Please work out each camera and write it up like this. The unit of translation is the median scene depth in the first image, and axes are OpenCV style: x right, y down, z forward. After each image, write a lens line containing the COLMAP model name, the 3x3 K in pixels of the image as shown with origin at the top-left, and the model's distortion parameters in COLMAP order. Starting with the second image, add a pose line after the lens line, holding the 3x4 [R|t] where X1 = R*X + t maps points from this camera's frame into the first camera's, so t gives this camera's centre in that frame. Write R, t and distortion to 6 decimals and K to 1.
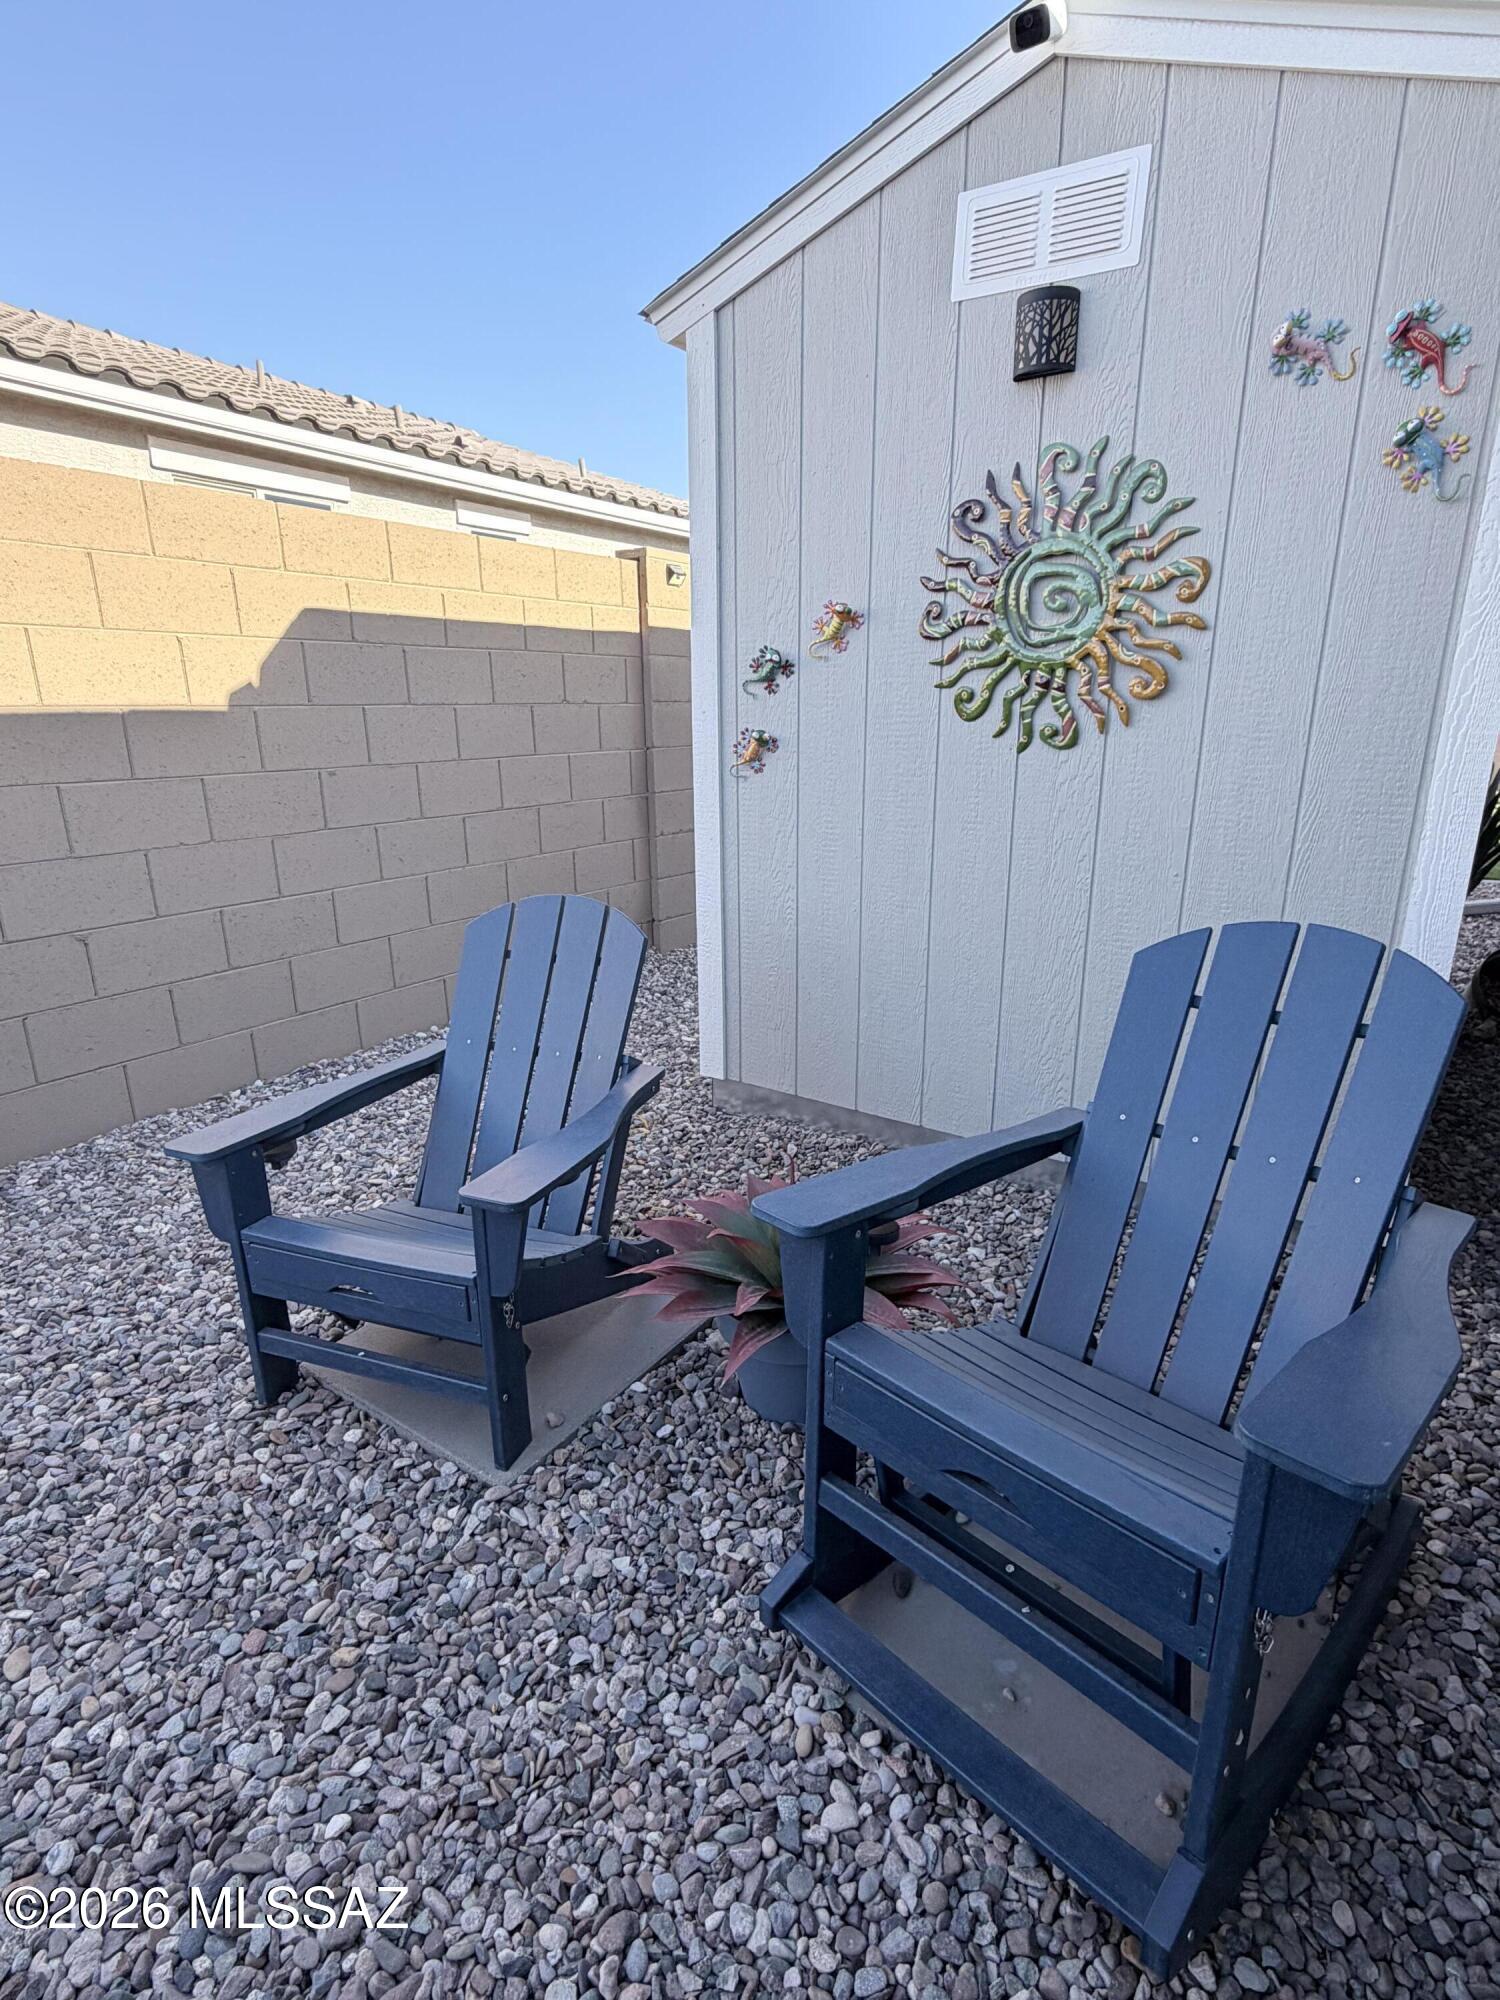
lens RADIAL K [[979.4, 0, 750.0], [0, 979.4, 1000.0], [0, 0, 1]] dist [0.000543, -0.000524]
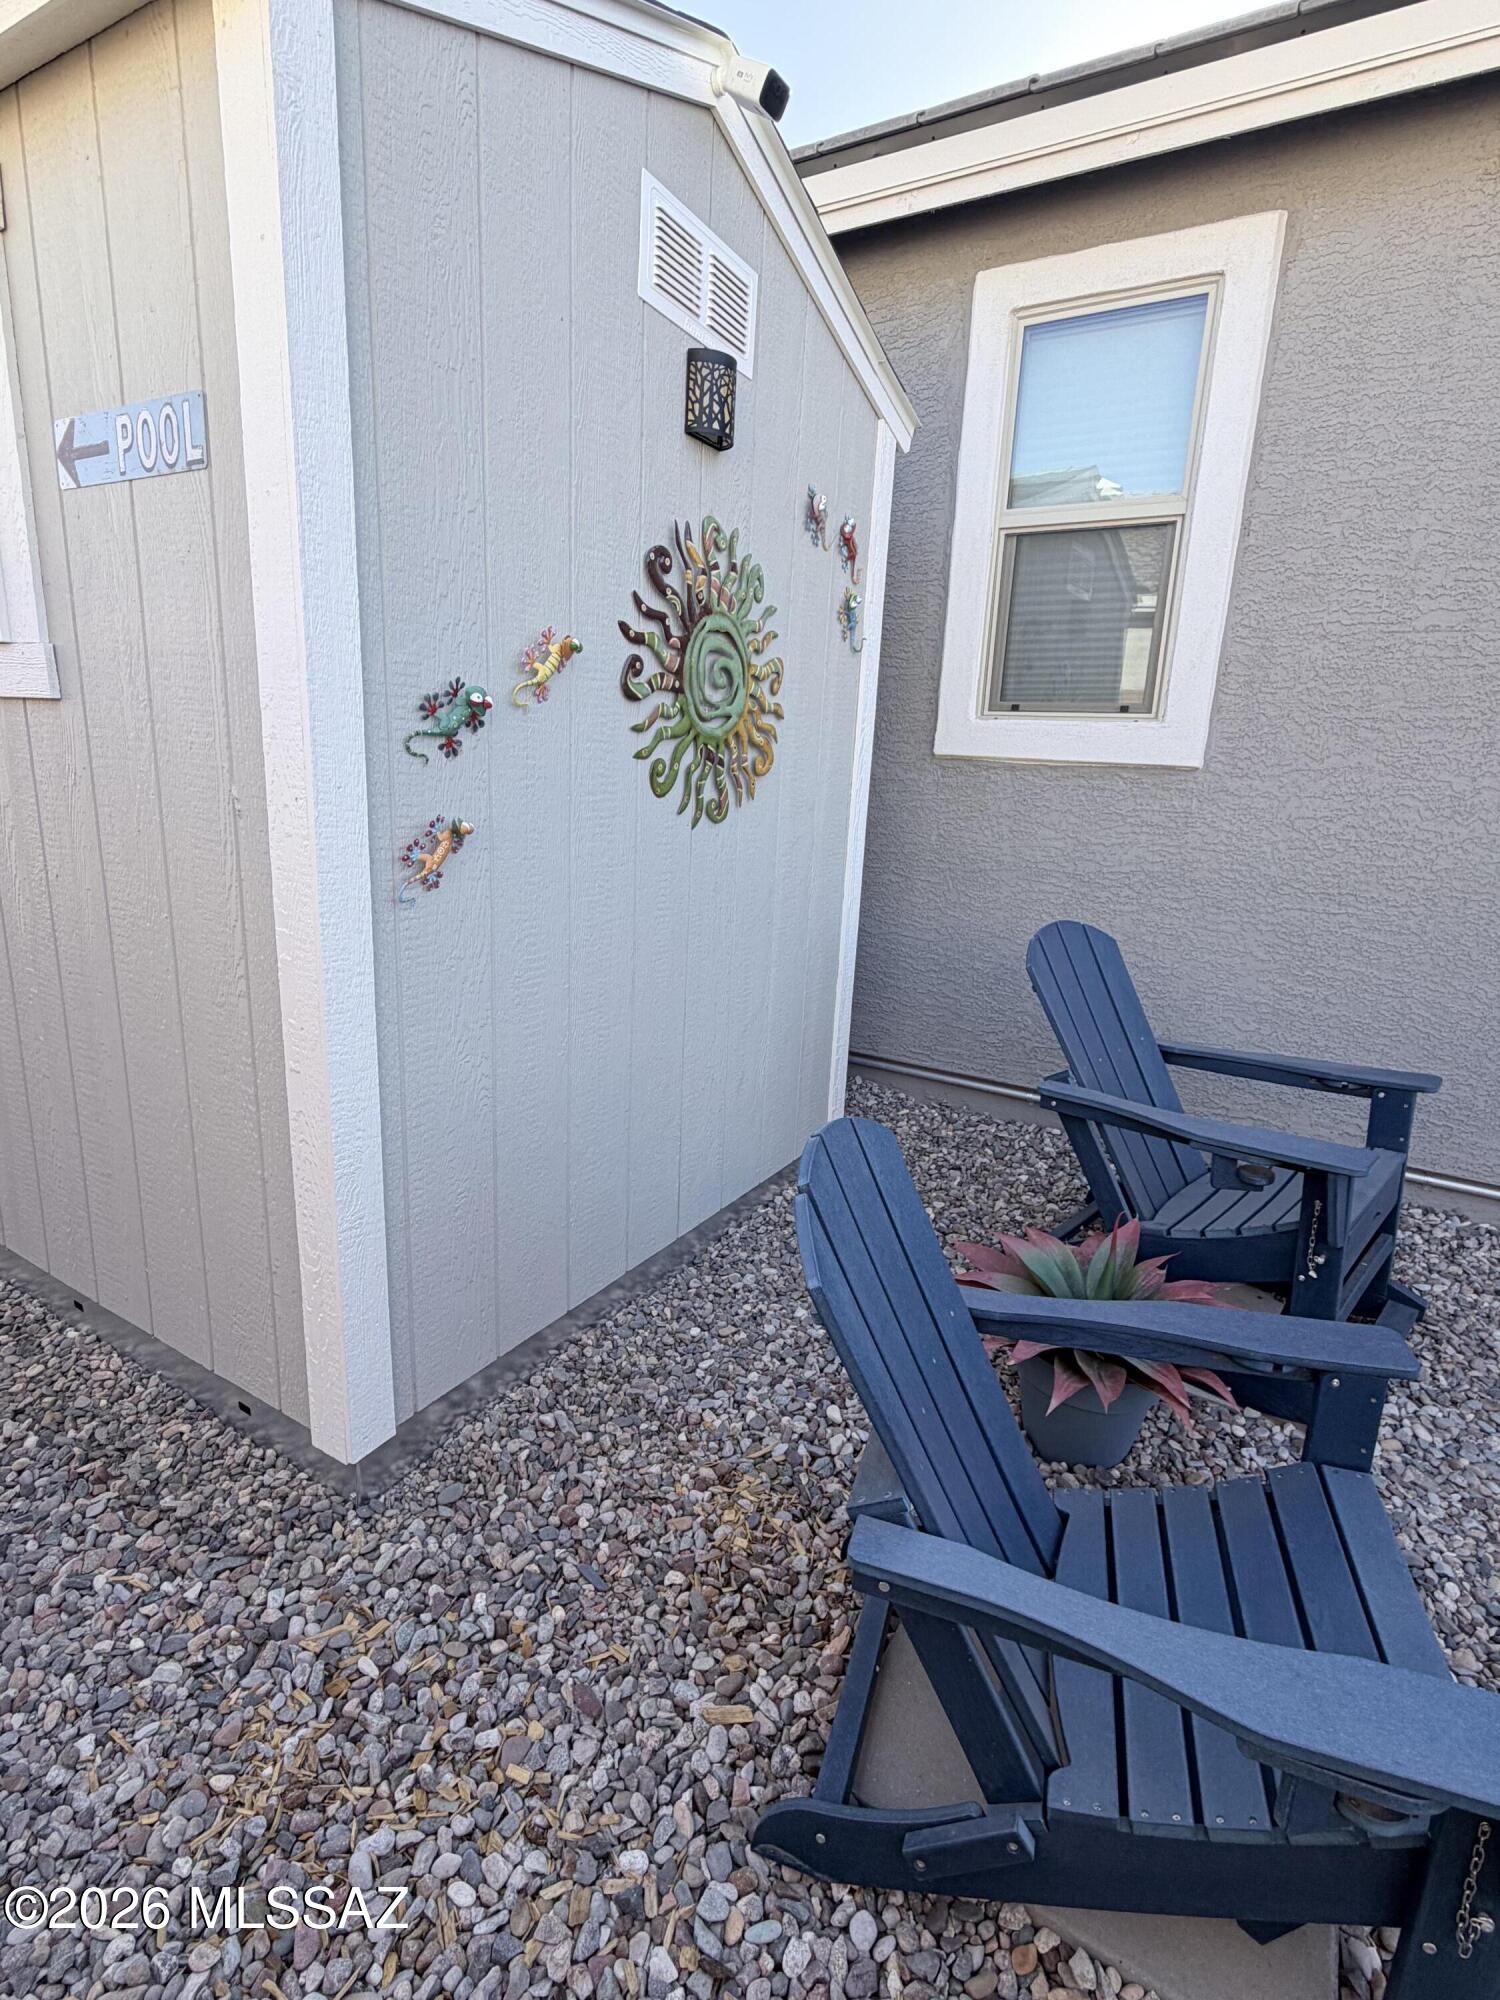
lens RADIAL K [[979.4, 0, 750.0], [0, 979.4, 1000.0], [0, 0, 1]] dist [0.000543, -0.000524]
pose [[-0.059675, -0.243109, 0.968162, -0.698173], [0.239523, 0.938067, 0.250316, -0.324536], [-0.969055, 0.246835, 0.002251, 0.998263]]
